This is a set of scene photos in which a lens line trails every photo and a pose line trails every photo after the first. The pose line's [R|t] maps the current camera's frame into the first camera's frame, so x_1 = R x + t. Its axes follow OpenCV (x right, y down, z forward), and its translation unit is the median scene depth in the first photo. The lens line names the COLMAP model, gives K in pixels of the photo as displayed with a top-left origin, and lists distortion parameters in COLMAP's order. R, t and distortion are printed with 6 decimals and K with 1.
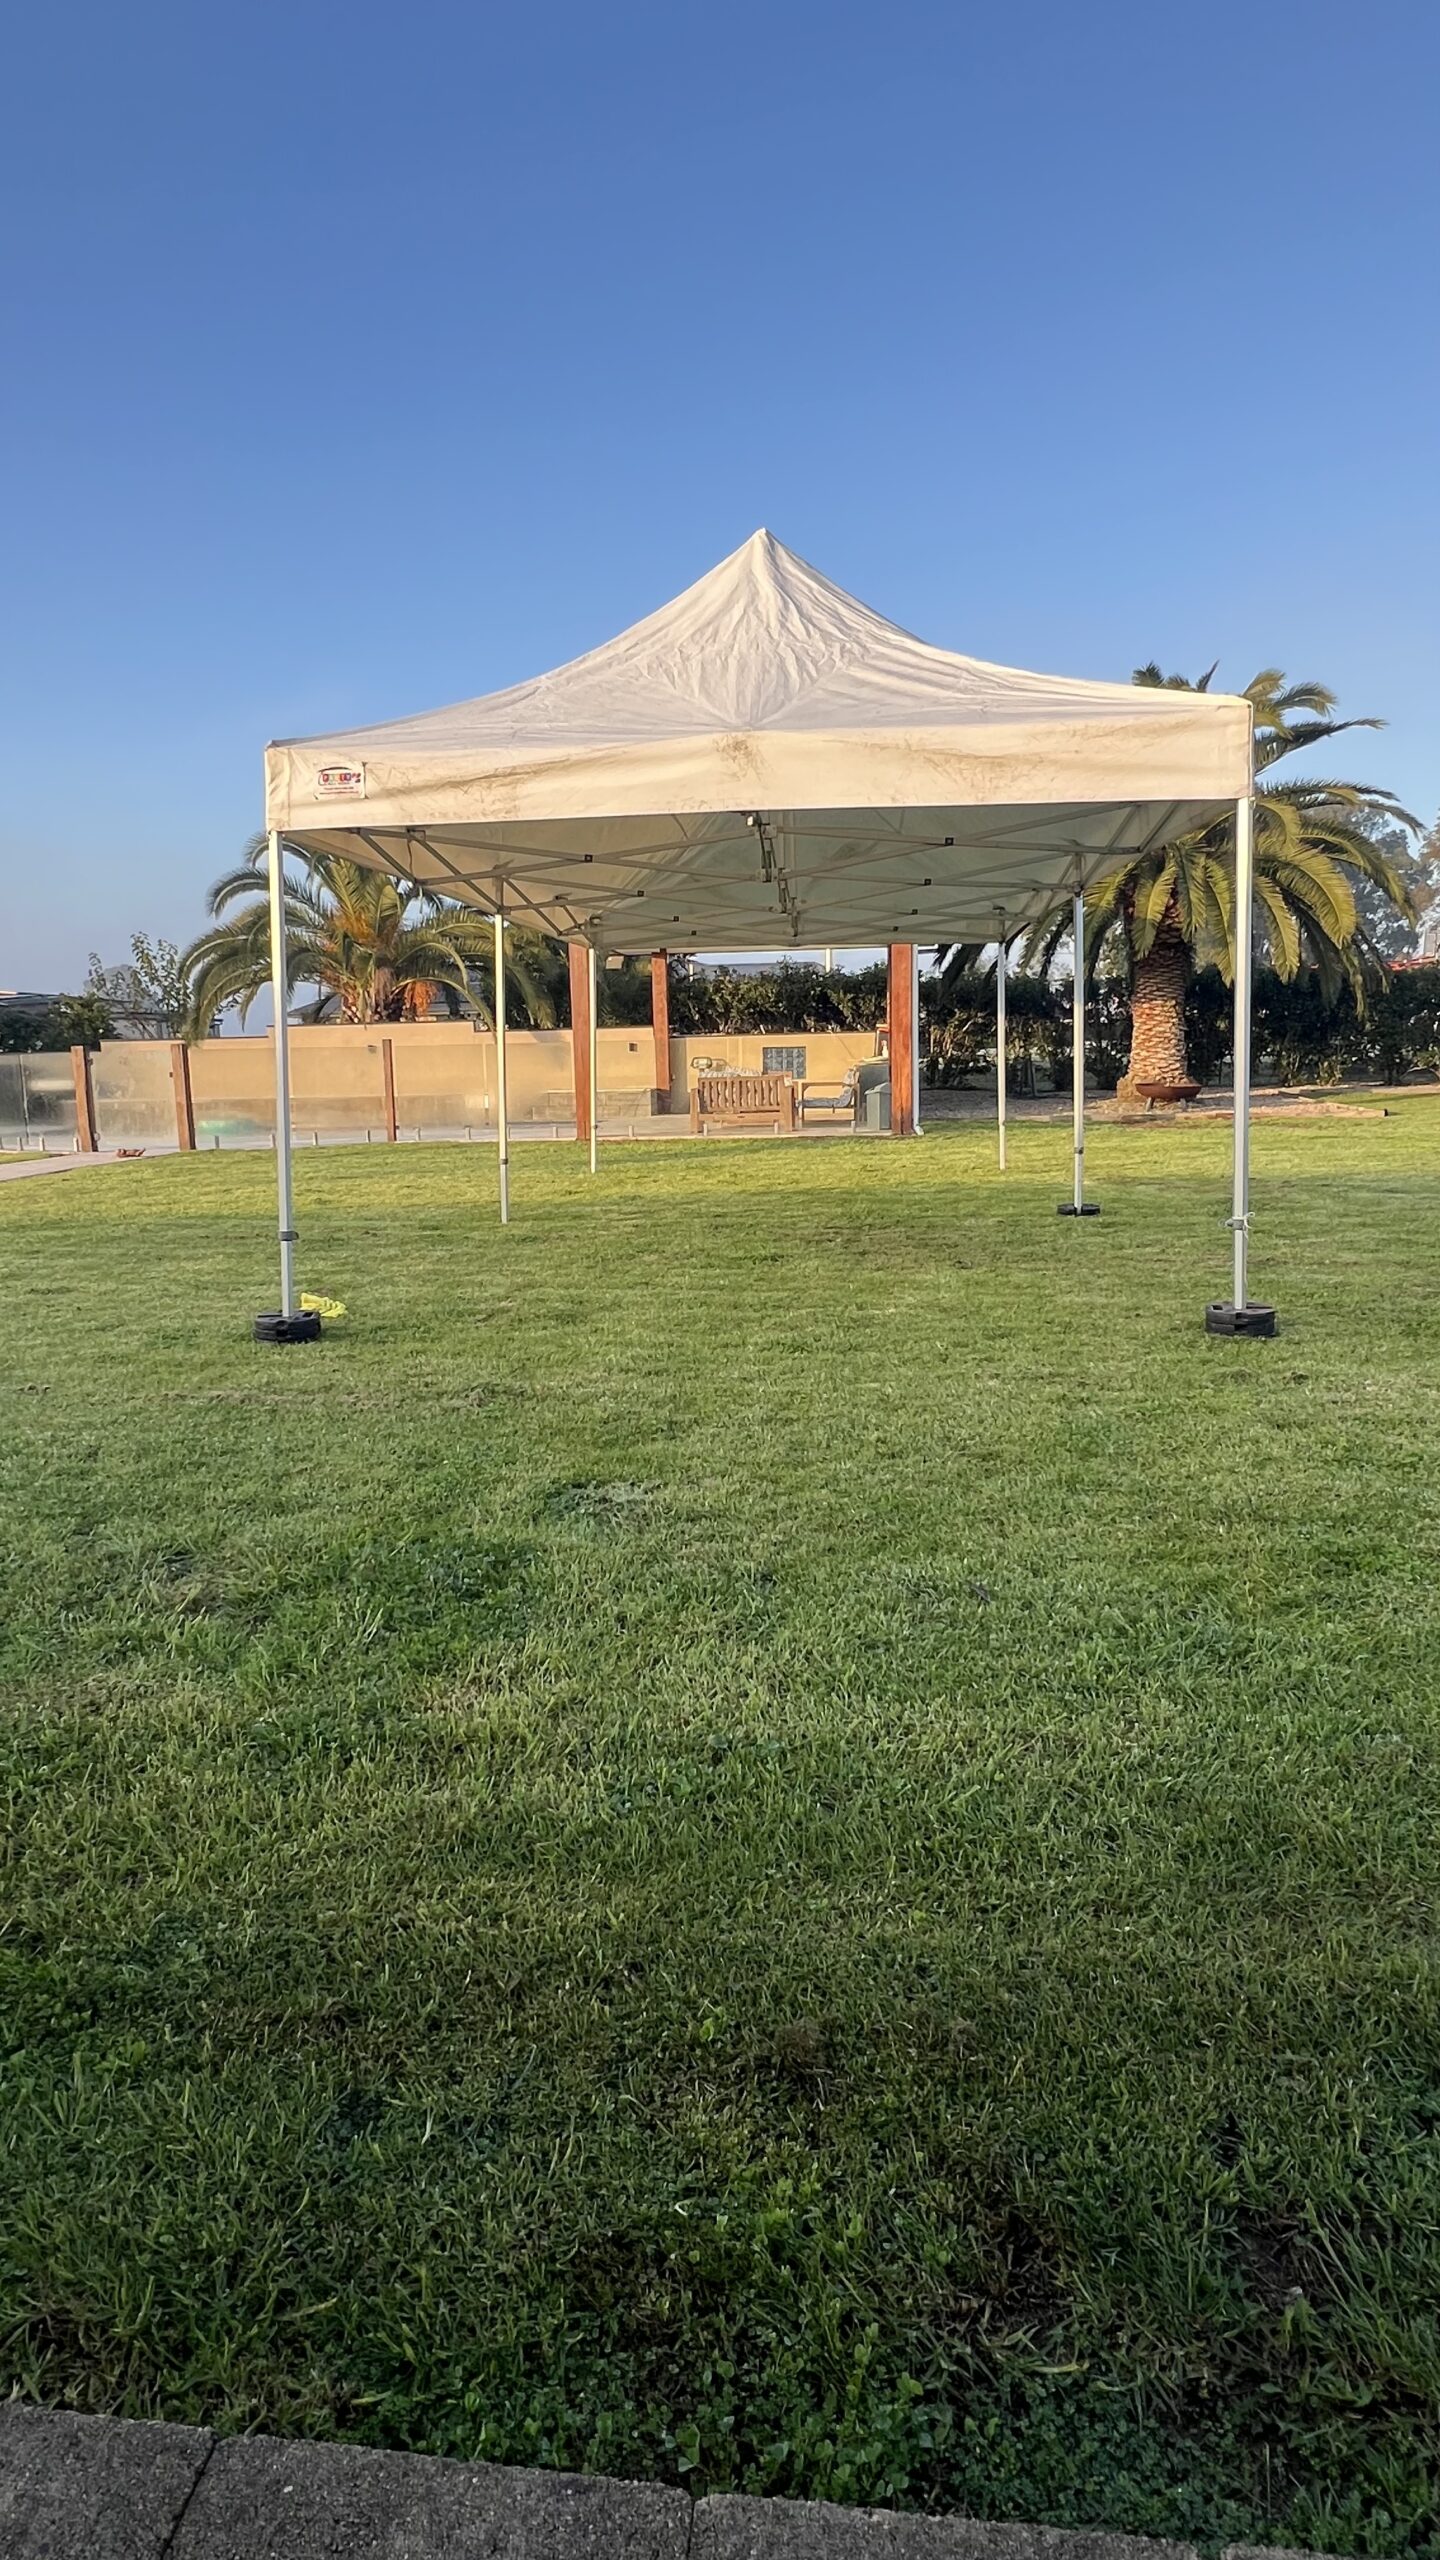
lens RADIAL K [[1375.1, 0, 696.2], [0, 1375.1, 1291.2], [0, 0, 1]] dist [-0.005372, -0.000148]
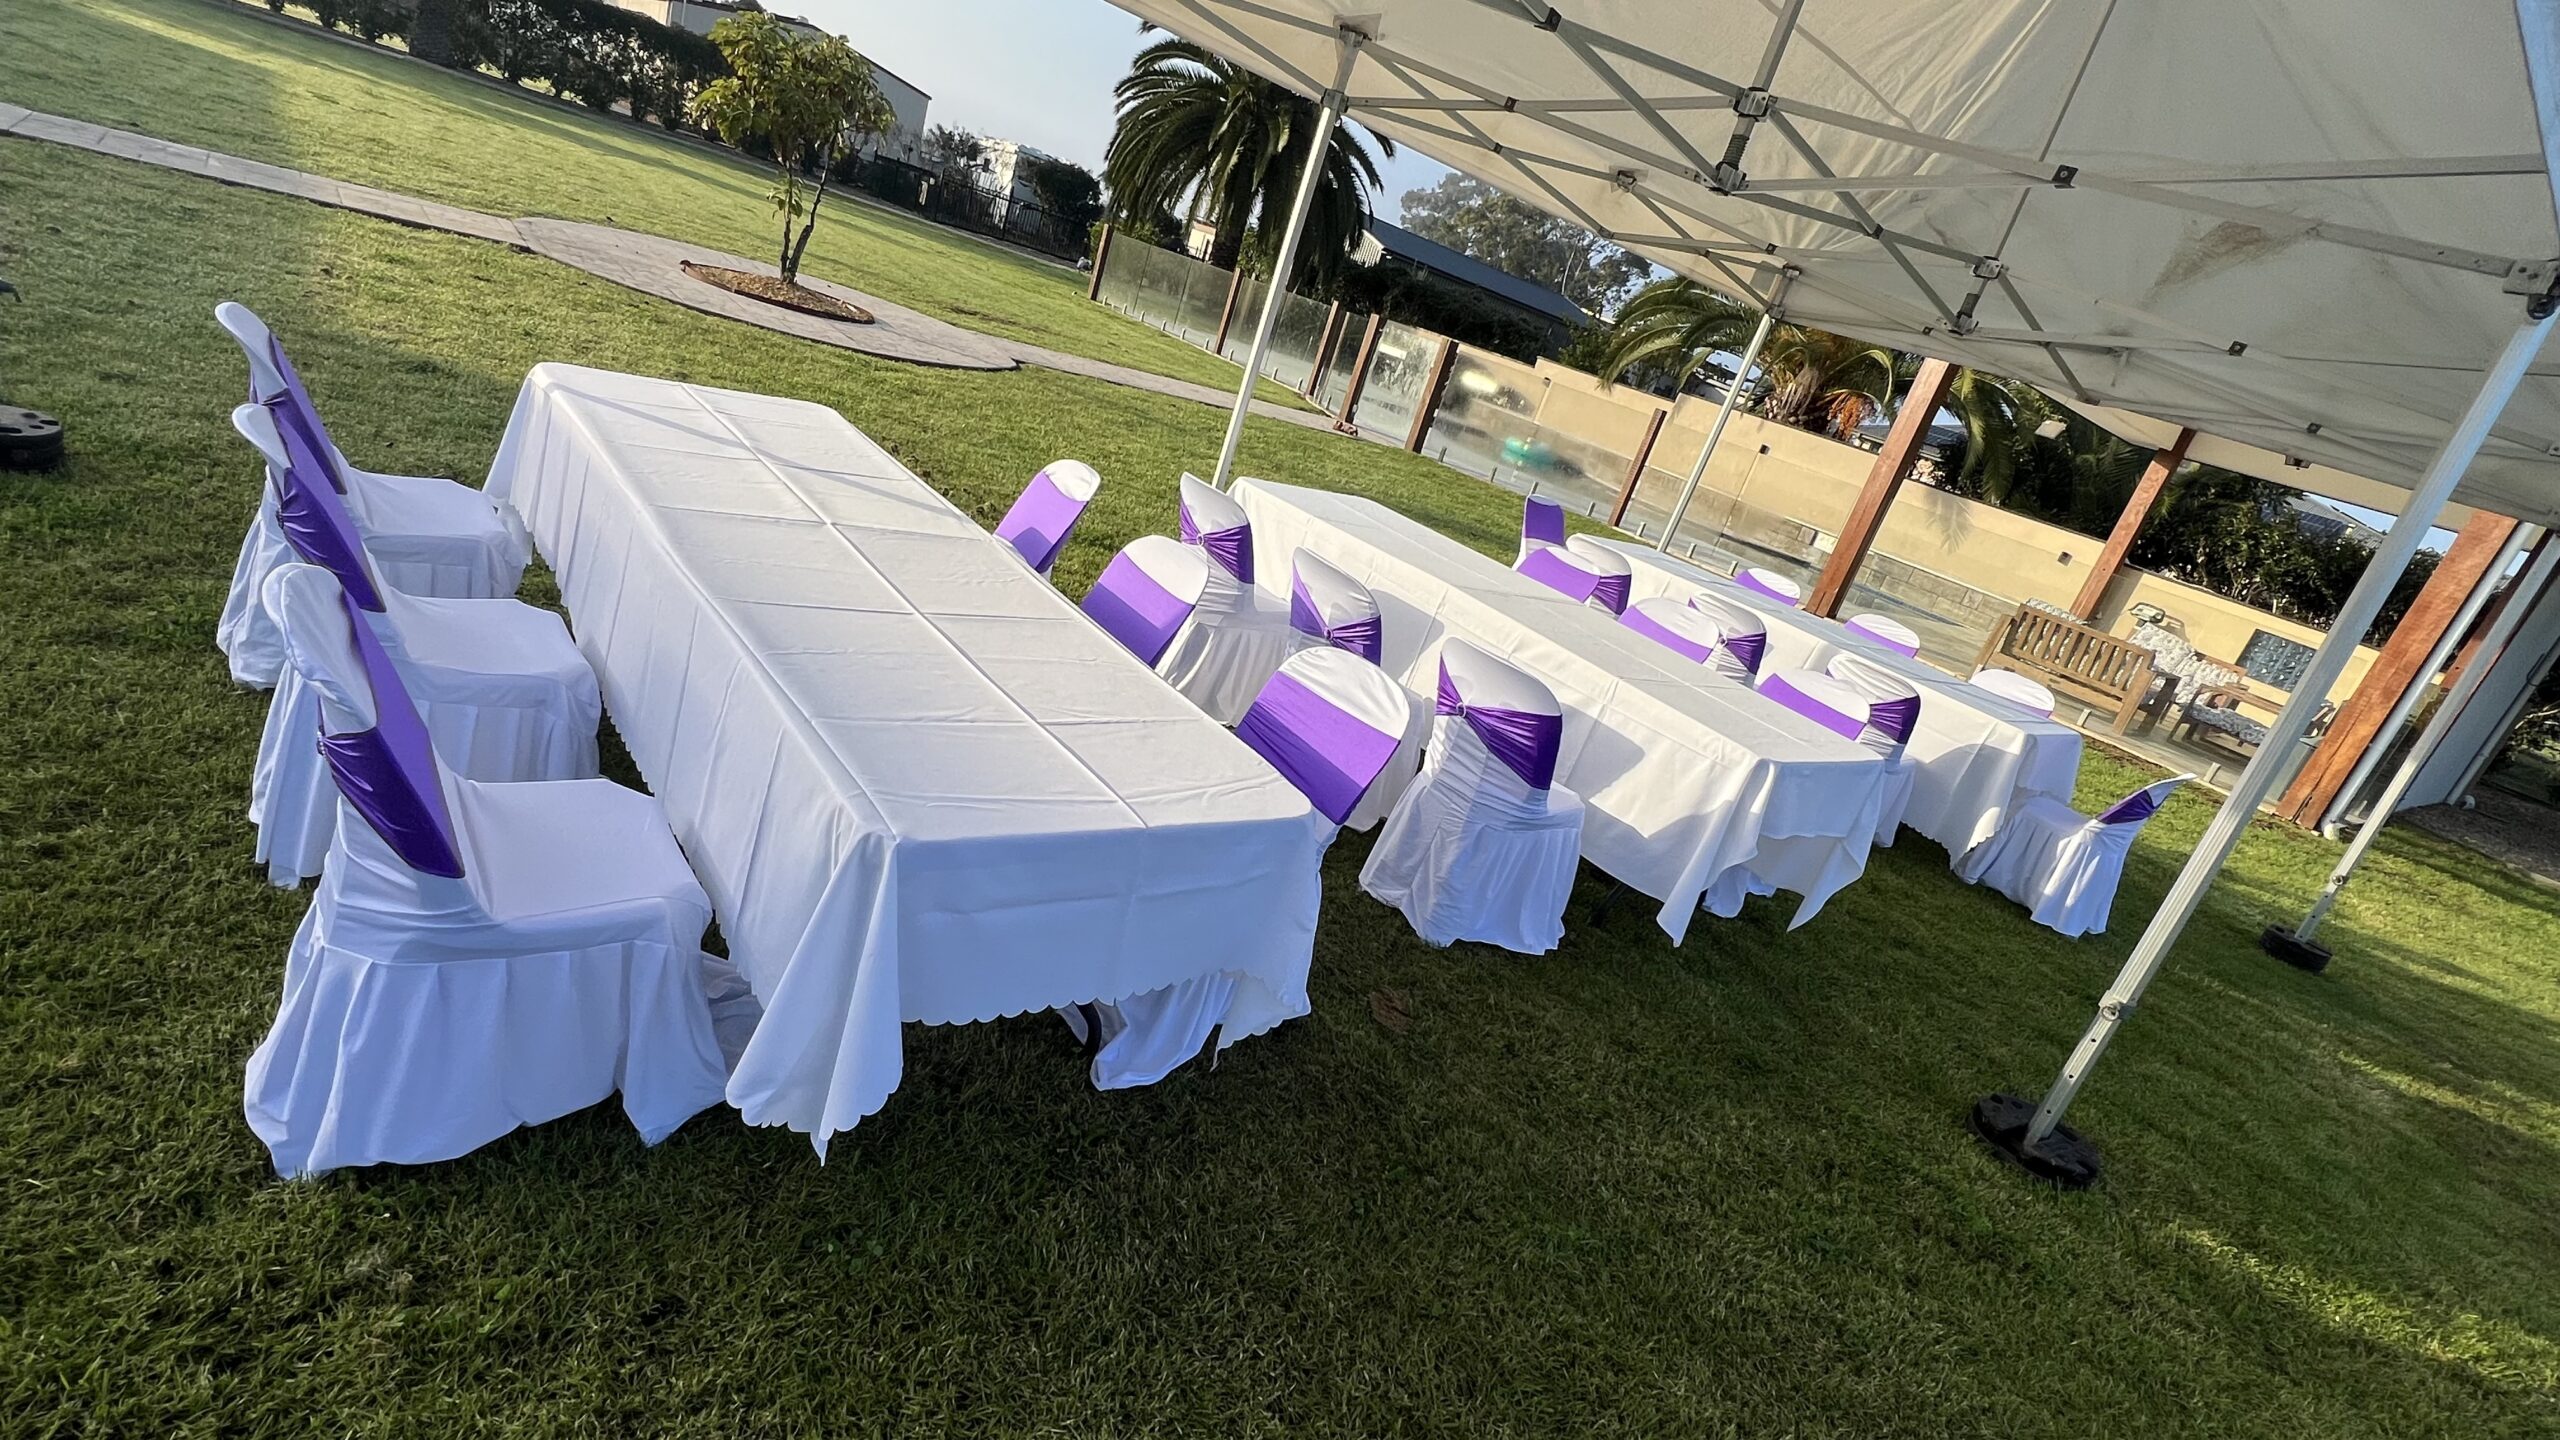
lens RADIAL K [[1200.2, 0, 1280.6], [0, 1200.2, 735.3], [0, 0, 1]] dist [-0.003470, 0.001607]
pose [[0.656406, 0.468913, -0.590975, 0.139140], [-0.428080, 0.876547, 0.220028, -0.067881], [0.621192, 0.108557, 0.776103, 0.298066]]
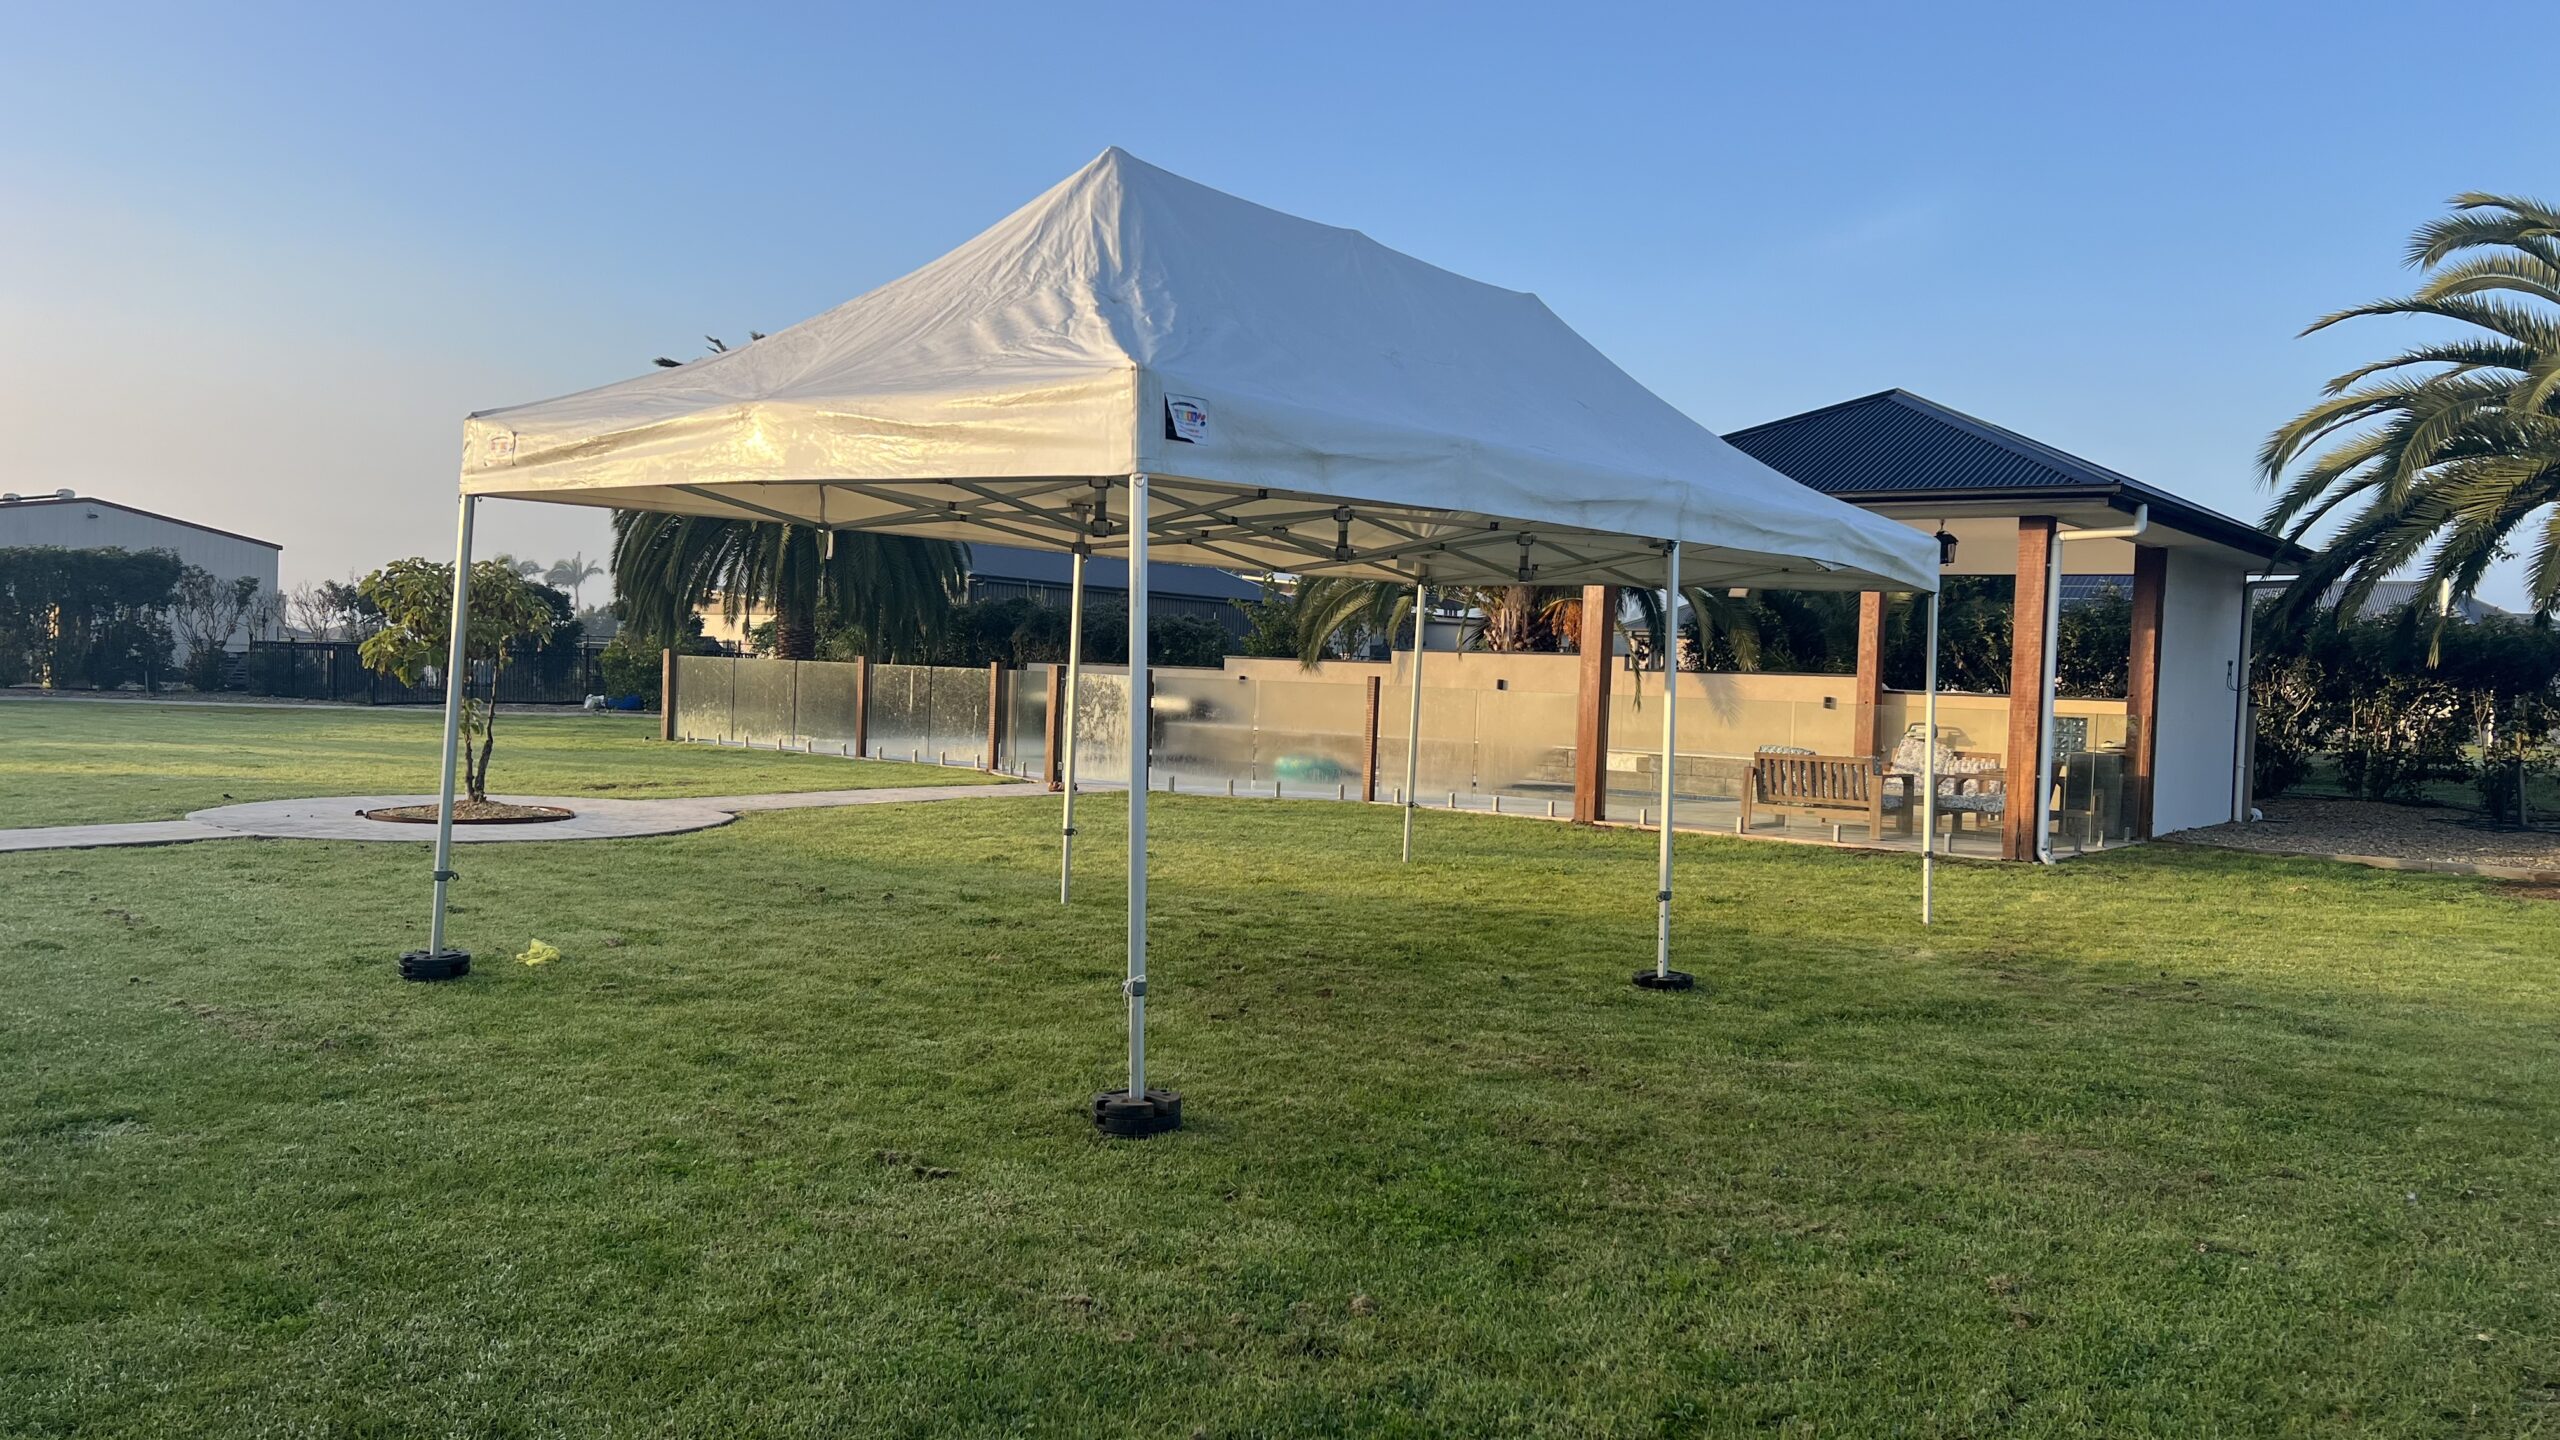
lens RADIAL K [[1913.3, 0, 1293.0], [0, 1913.3, 741.4], [0, 0, 1]] dist [0.061411, -0.075537]
pose [[0.854409, 0.073126, -0.514429, 0.299960], [-0.143212, 0.984841, -0.097866, -0.027284], [0.499475, 0.157290, 0.851930, 0.023340]]
